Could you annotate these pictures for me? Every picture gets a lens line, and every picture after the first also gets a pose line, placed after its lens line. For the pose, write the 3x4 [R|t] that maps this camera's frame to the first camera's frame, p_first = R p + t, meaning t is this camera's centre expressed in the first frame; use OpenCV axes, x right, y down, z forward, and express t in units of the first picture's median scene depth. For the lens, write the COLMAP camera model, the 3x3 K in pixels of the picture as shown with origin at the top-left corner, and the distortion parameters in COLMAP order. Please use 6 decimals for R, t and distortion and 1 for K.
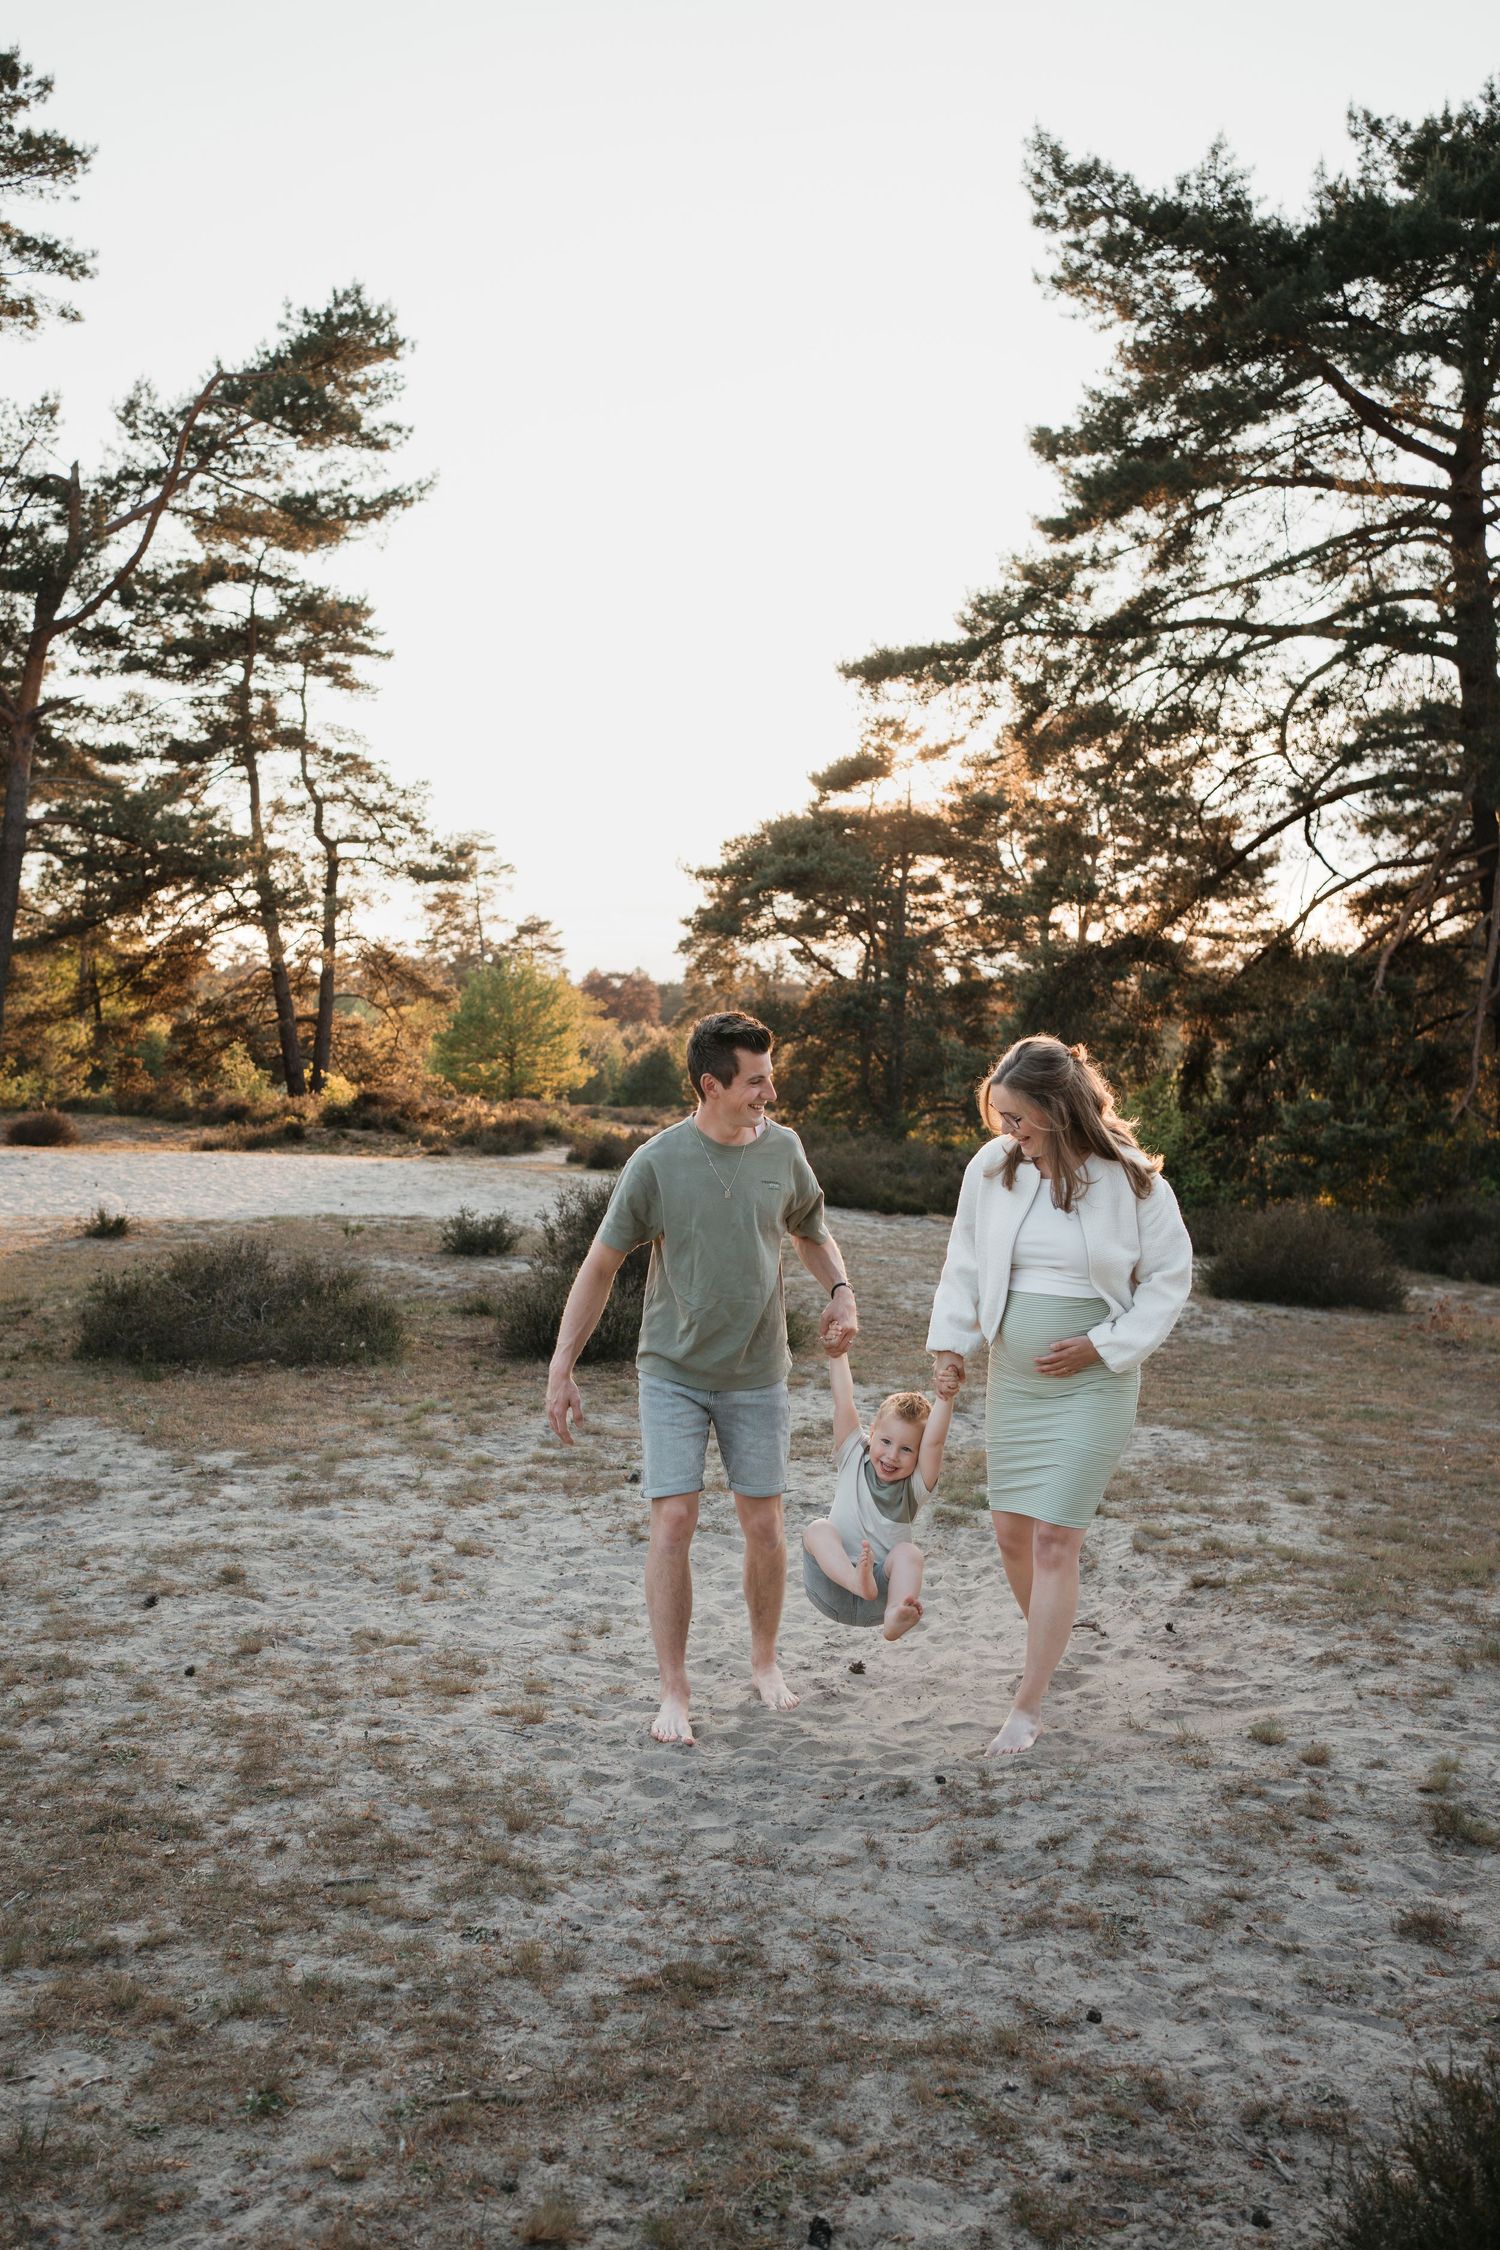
lens RADIAL K [[2215.5, 0, 750.0], [0, 2215.5, 1125.0], [0, 0, 1]] dist [-0.001277, 0.008964]
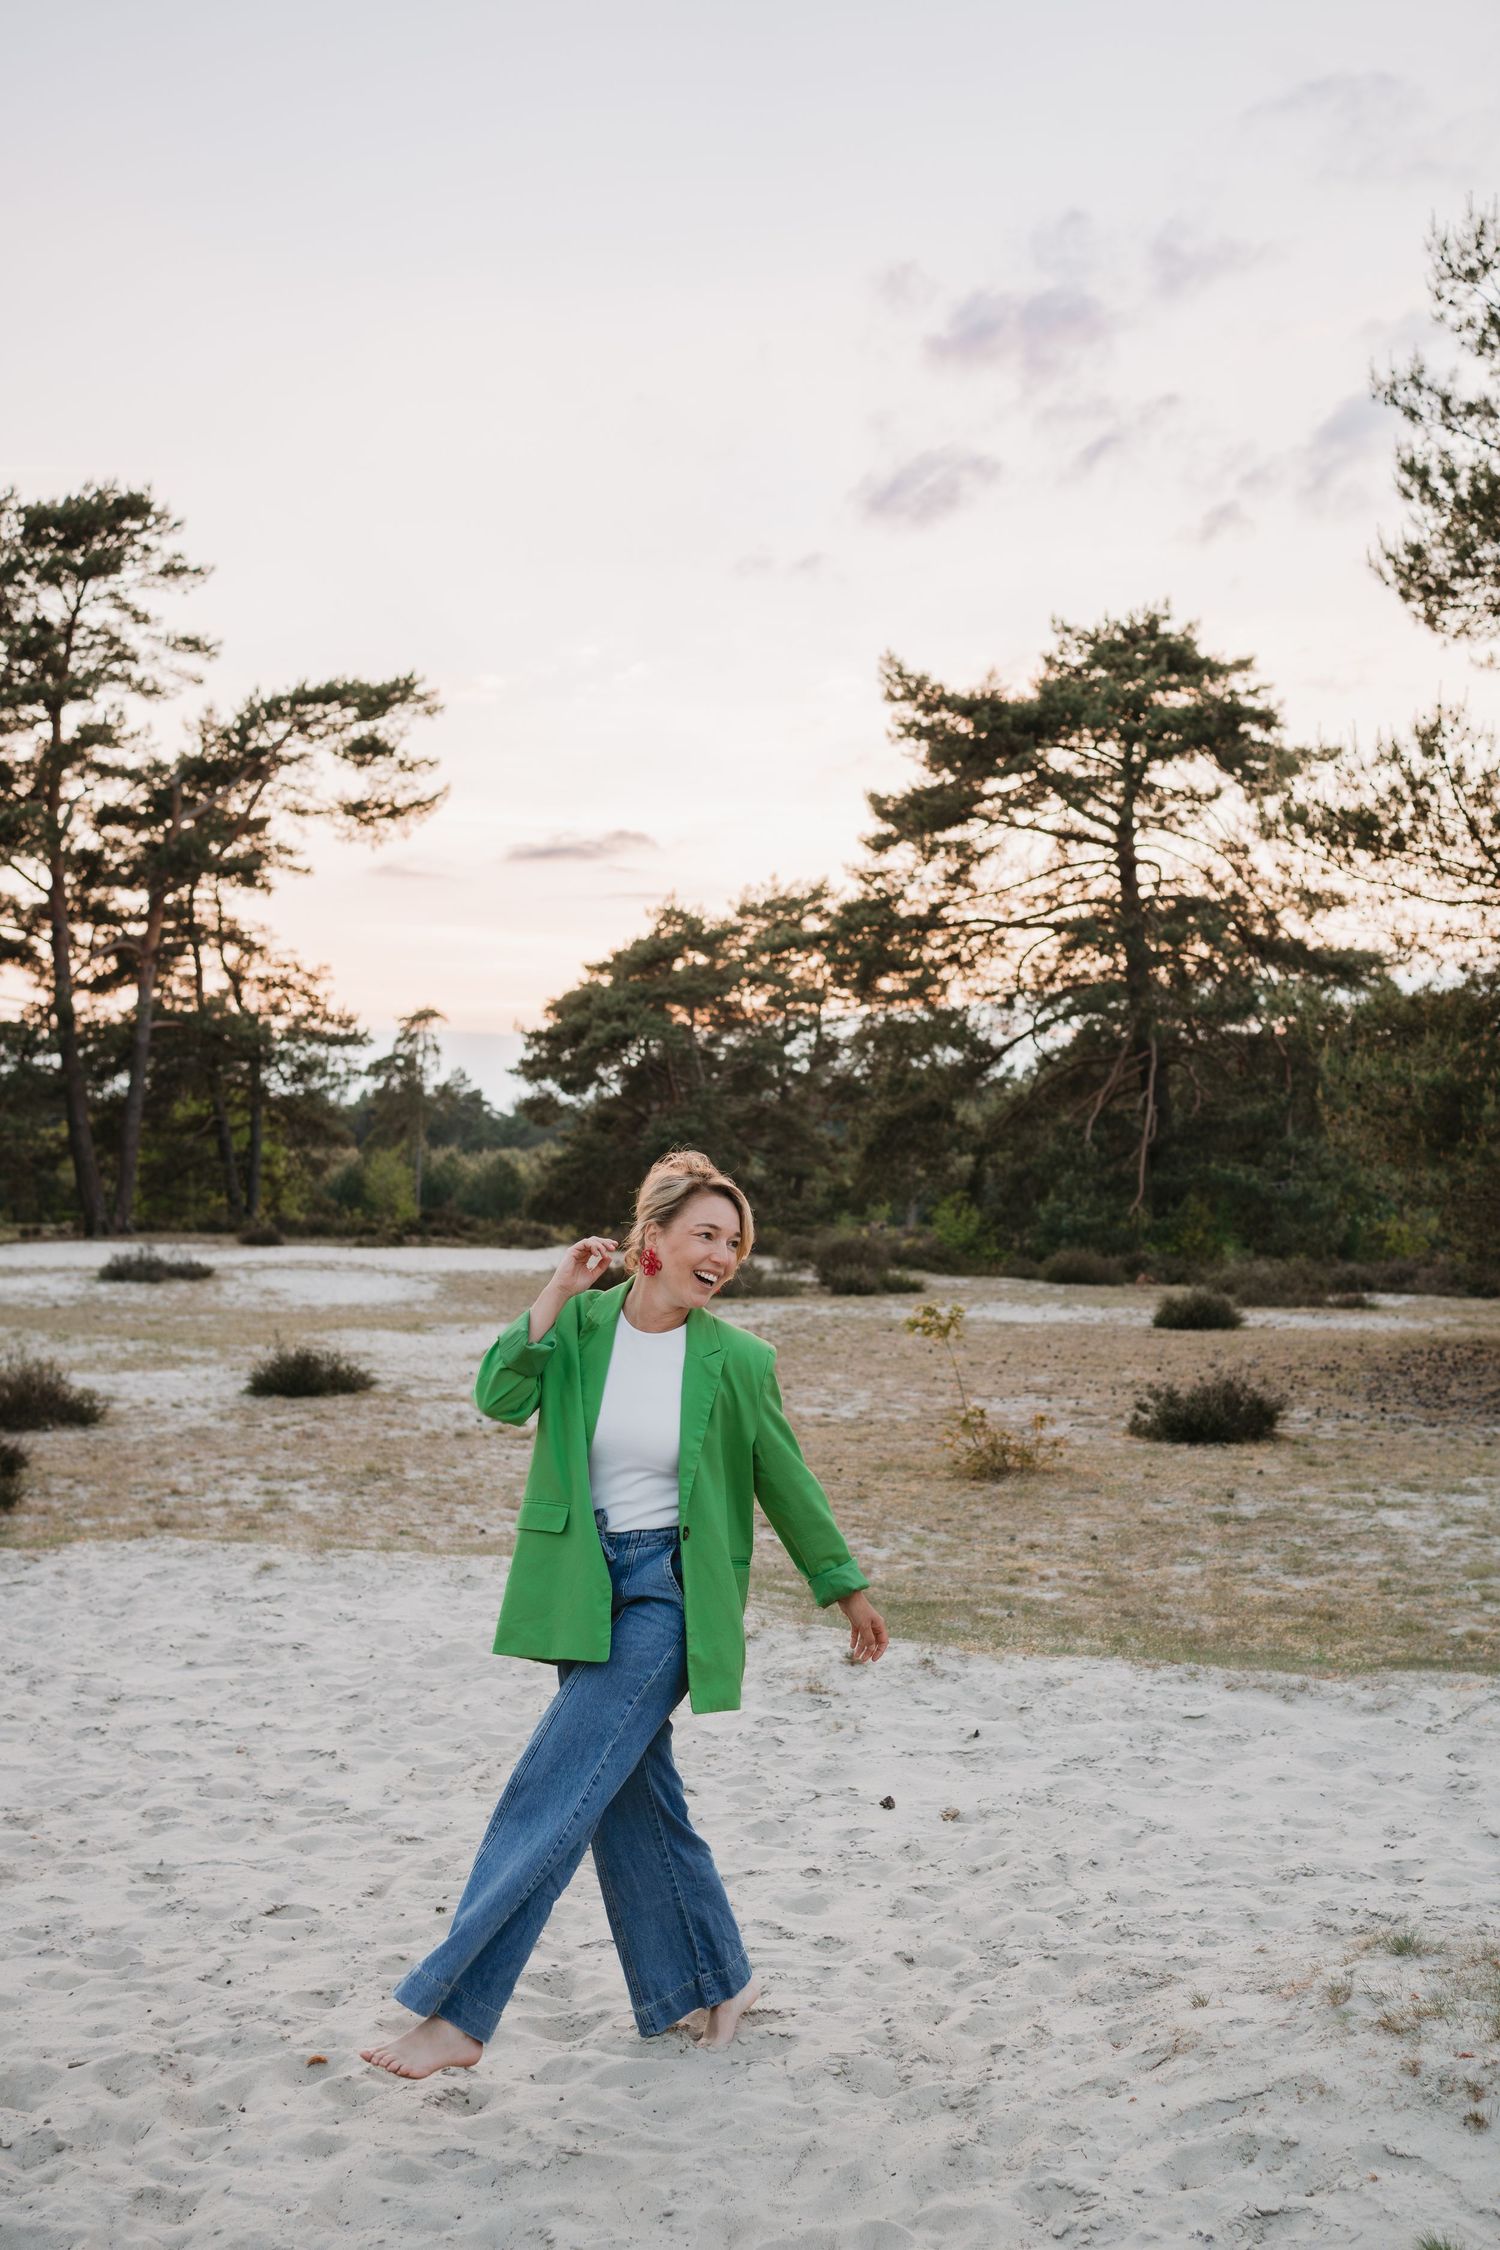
lens RADIAL K [[2215.5, 0, 750.0], [0, 2215.5, 1125.0], [0, 0, 1]] dist [-0.001277, 0.008964]
pose [[0.986872, -0.009990, 0.161194, -0.233103], [0.018105, 0.998637, -0.048954, 0.006872], [-0.160485, 0.051229, 0.985708, -0.608195]]
